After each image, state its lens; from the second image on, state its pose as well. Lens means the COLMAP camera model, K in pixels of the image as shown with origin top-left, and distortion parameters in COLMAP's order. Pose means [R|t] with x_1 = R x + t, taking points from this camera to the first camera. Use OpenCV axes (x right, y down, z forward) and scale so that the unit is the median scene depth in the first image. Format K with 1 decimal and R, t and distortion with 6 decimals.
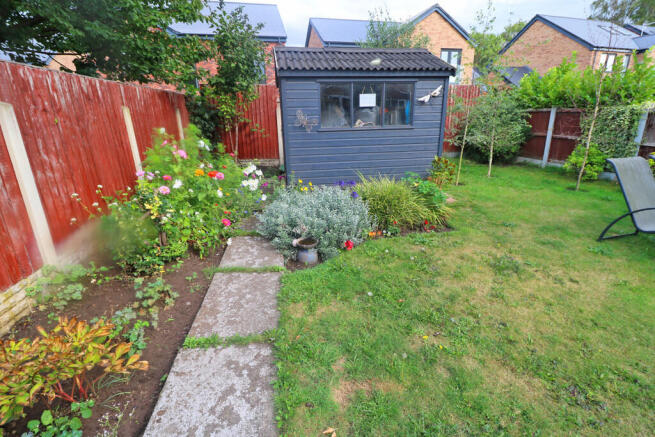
lens RADIAL K [[299.7, 0, 327.5], [0, 299.7, 218.5], [0, 0, 1]] dist [0.000042, -0.011383]
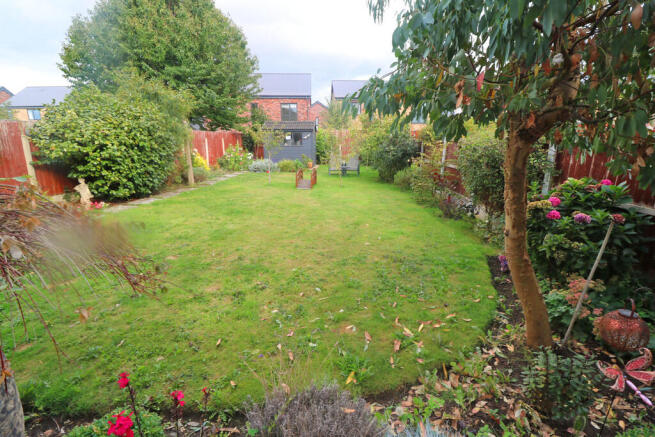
lens RADIAL K [[299.7, 0, 327.5], [0, 299.7, 218.5], [0, 0, 1]] dist [0.000042, -0.011383]
pose [[0.976844, 0.081901, -0.197659, 0.334423], [-0.097792, 0.992599, -0.072006, 0.180914], [0.190298, 0.089668, 0.977623, -0.544166]]
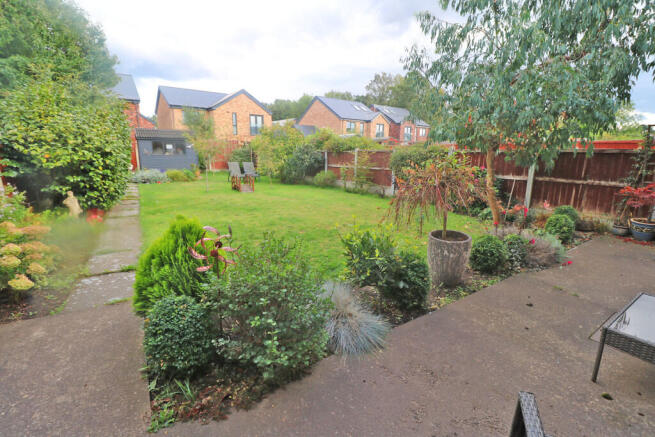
lens RADIAL K [[299.7, 0, 327.5], [0, 299.7, 218.5], [0, 0, 1]] dist [0.000042, -0.011383]
pose [[0.916082, -0.062602, 0.396073, 0.094583], [0.111144, 0.988679, -0.100800, 0.226300], [-0.385279, 0.136362, 0.912669, -0.638452]]
